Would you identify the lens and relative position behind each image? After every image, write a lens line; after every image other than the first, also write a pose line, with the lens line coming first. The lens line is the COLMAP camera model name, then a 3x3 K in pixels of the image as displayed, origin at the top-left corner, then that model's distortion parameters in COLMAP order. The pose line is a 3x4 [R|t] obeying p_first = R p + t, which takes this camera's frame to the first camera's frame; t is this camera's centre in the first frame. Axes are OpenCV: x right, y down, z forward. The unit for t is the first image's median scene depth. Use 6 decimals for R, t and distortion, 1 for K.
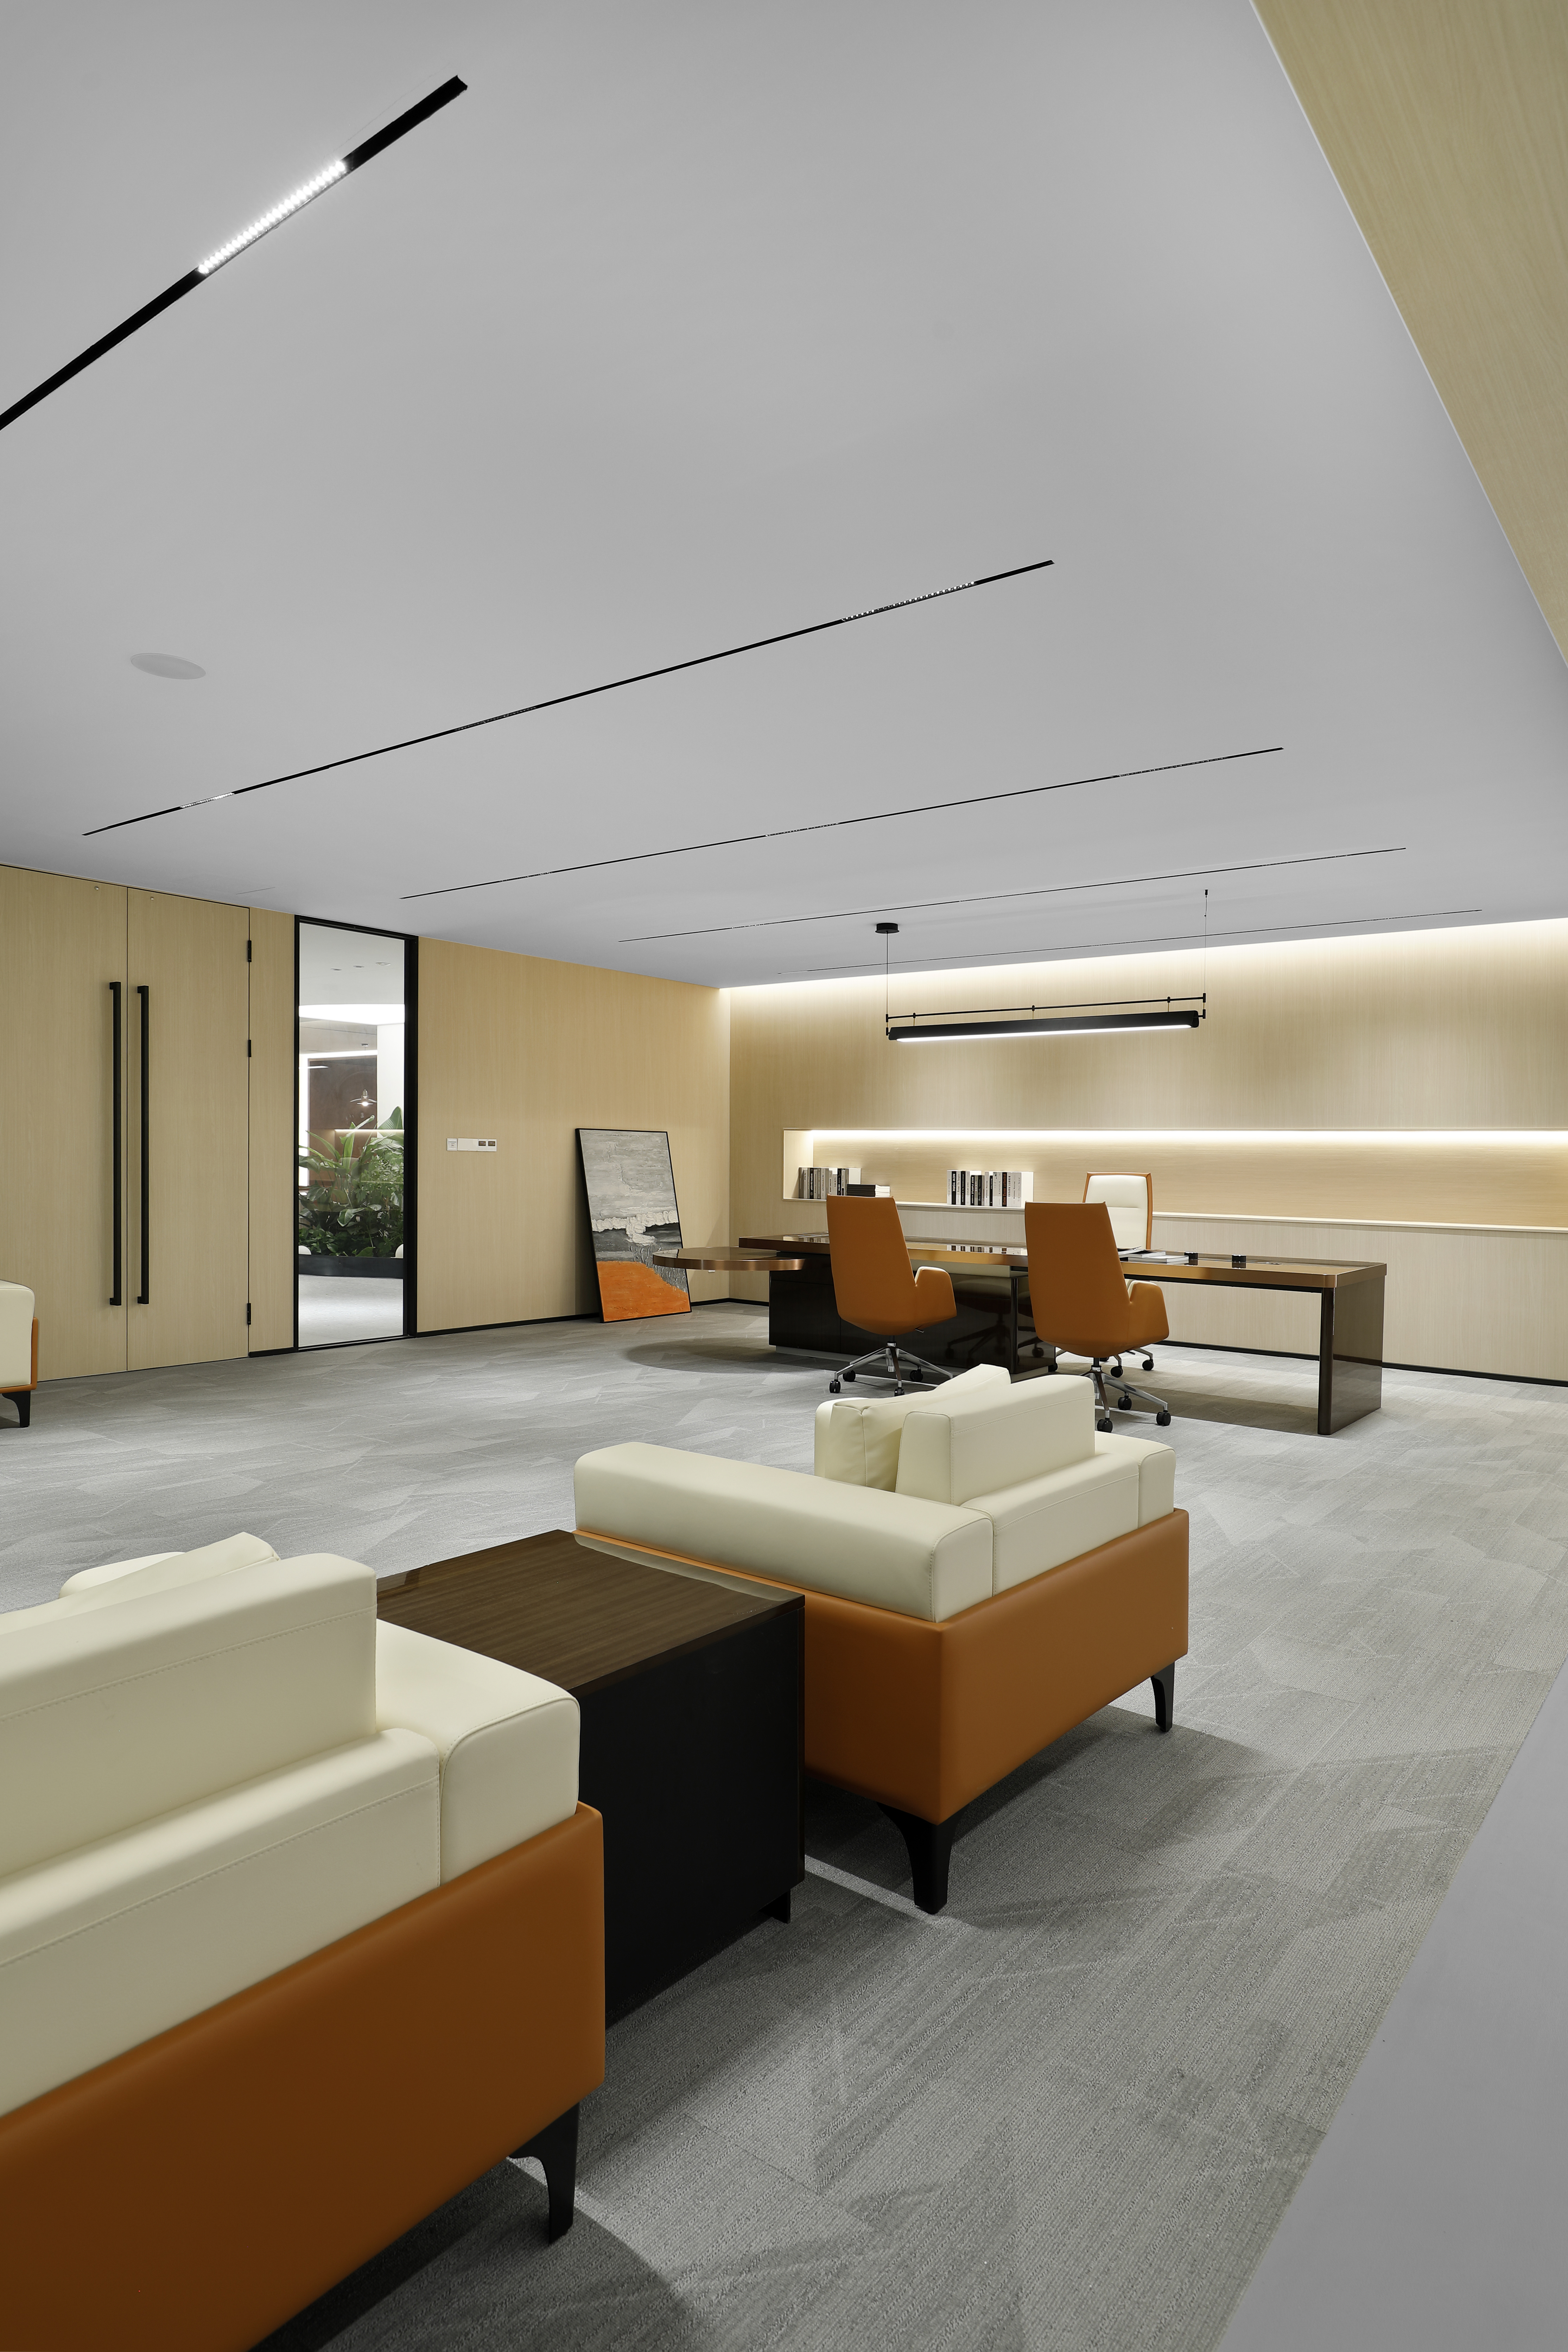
lens RADIAL K [[1360.2, 0, 781.7], [0, 1360.2, 1173.1], [0, 0, 1]] dist [0.000233, 0.000209]
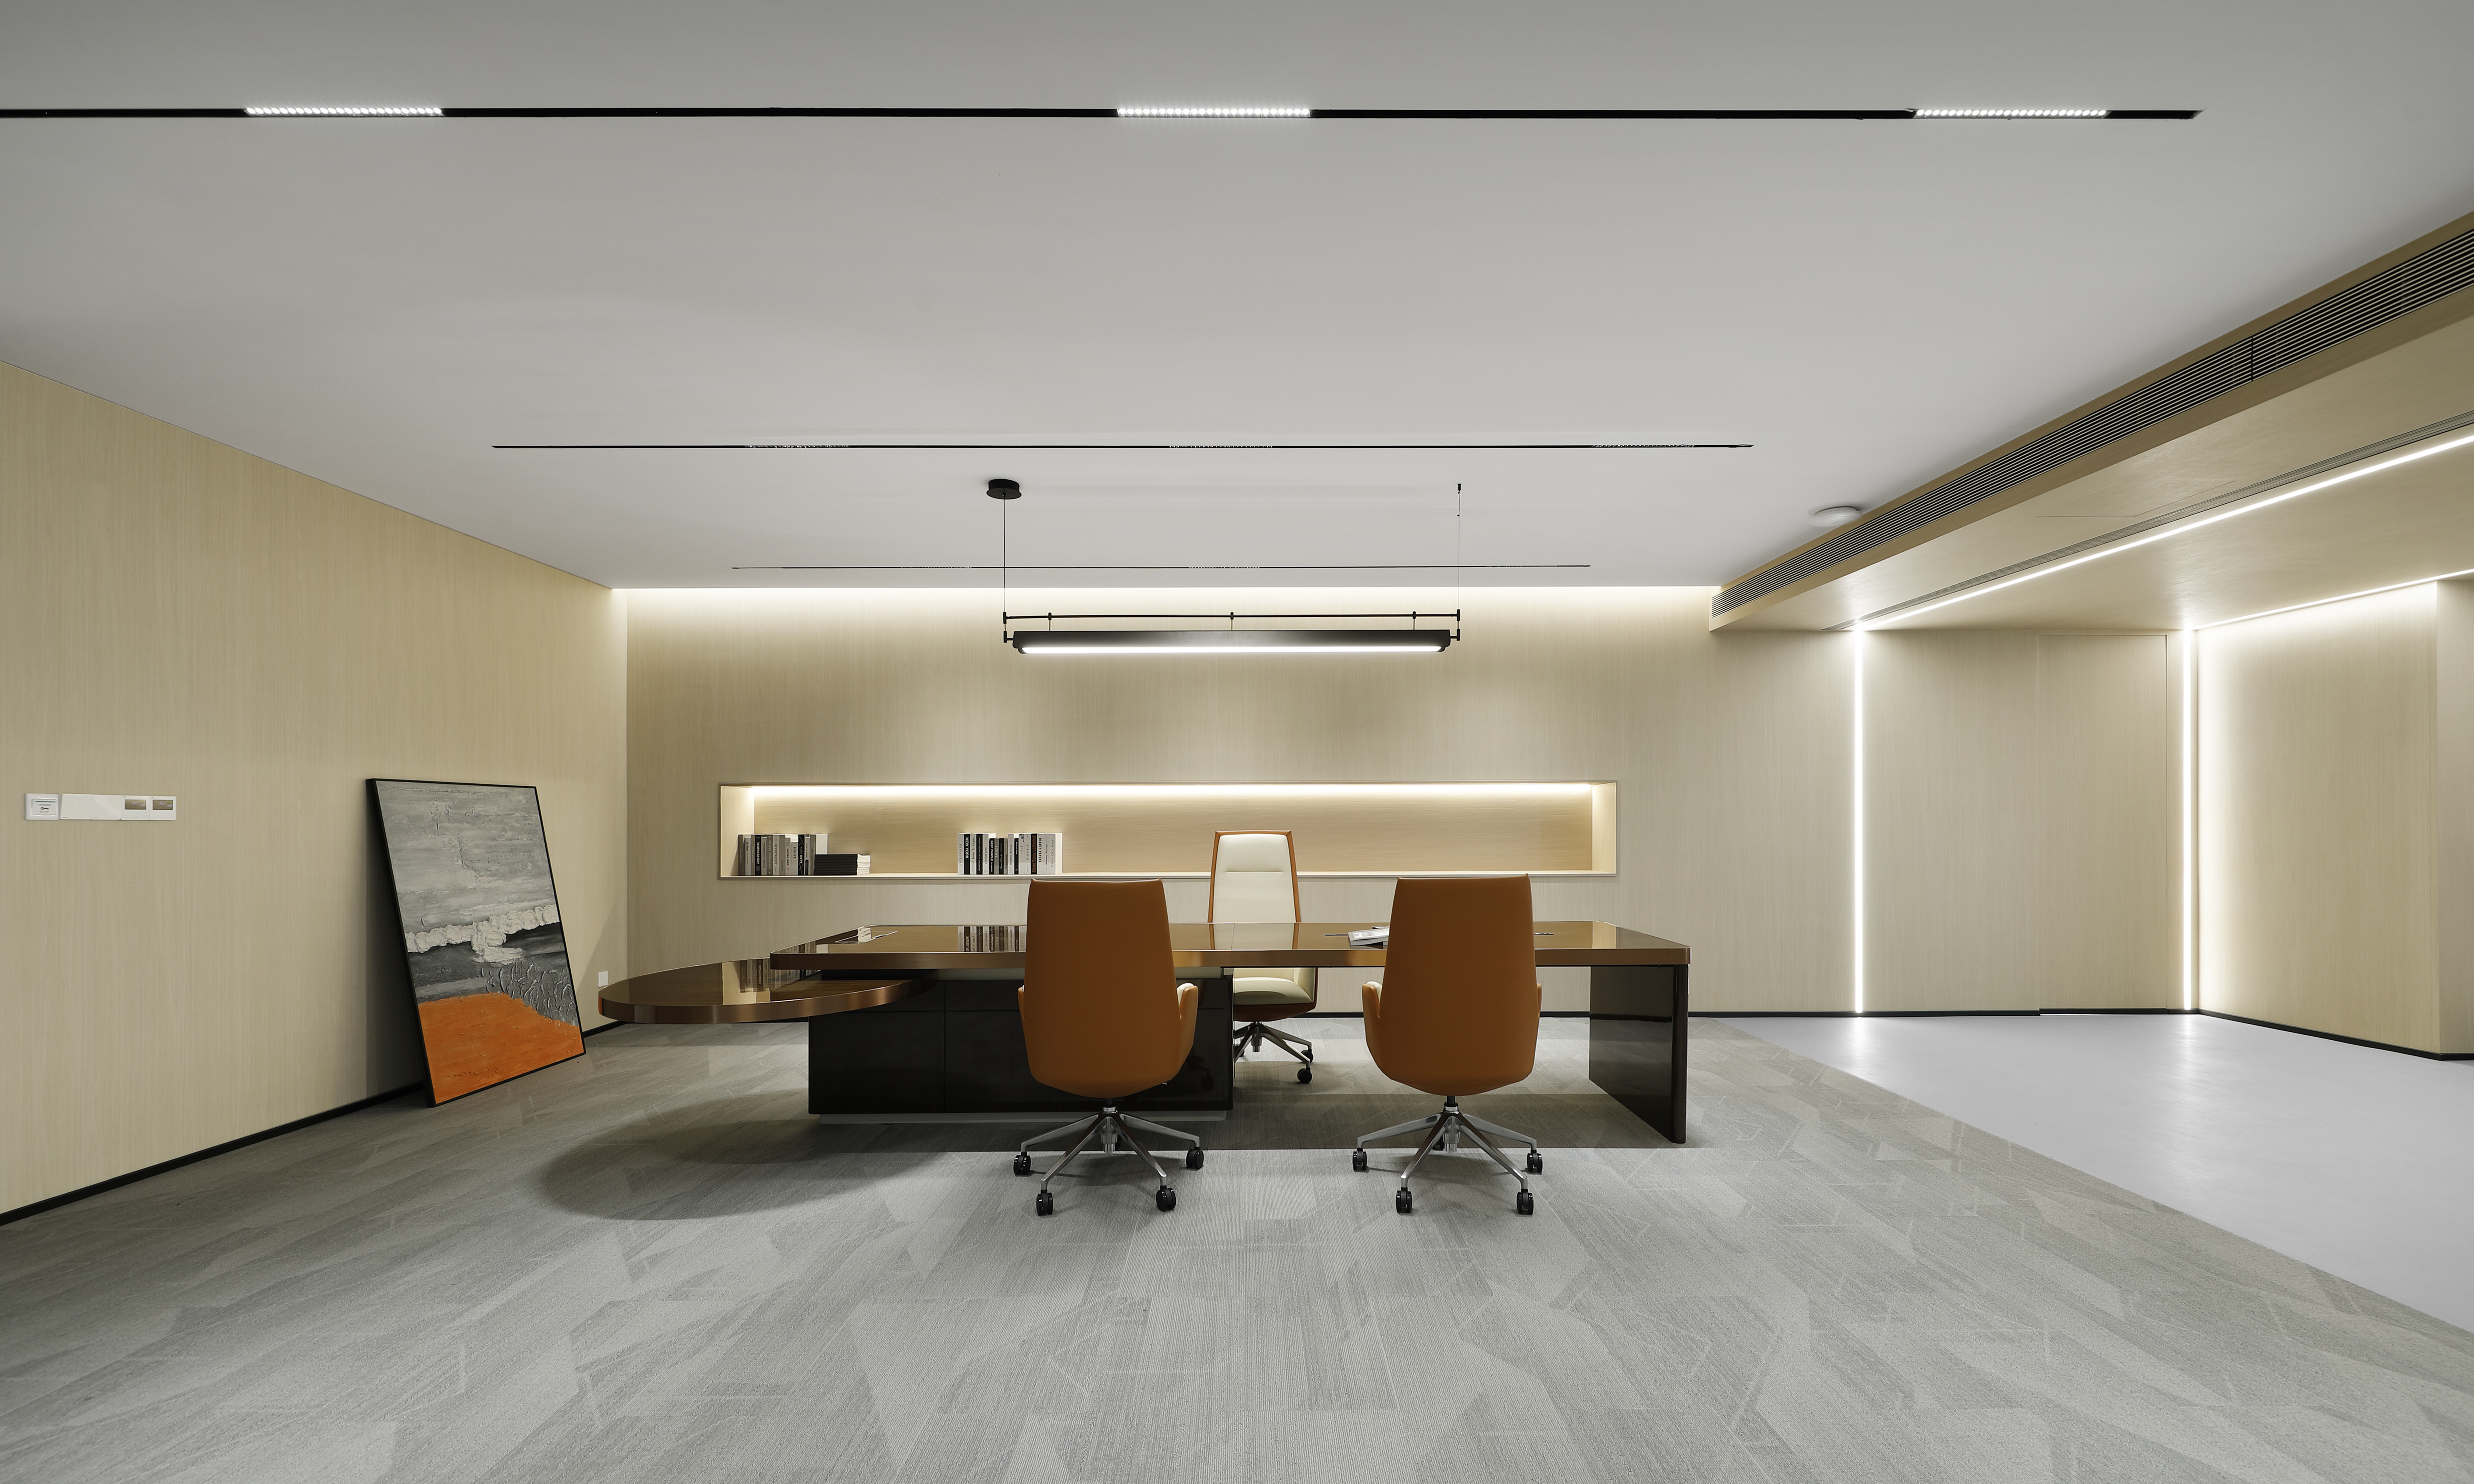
lens RADIAL K [[1001.1, 0, 1260.6], [0, 1001.1, 806.1], [0, 0, 1]] dist [0.002426, 0.000094]
pose [[0.794348, -0.009918, 0.607382, -0.105657], [0.024106, 0.999594, -0.015204, -0.005186], [-0.606985, 0.026719, 0.794264, 0.415976]]
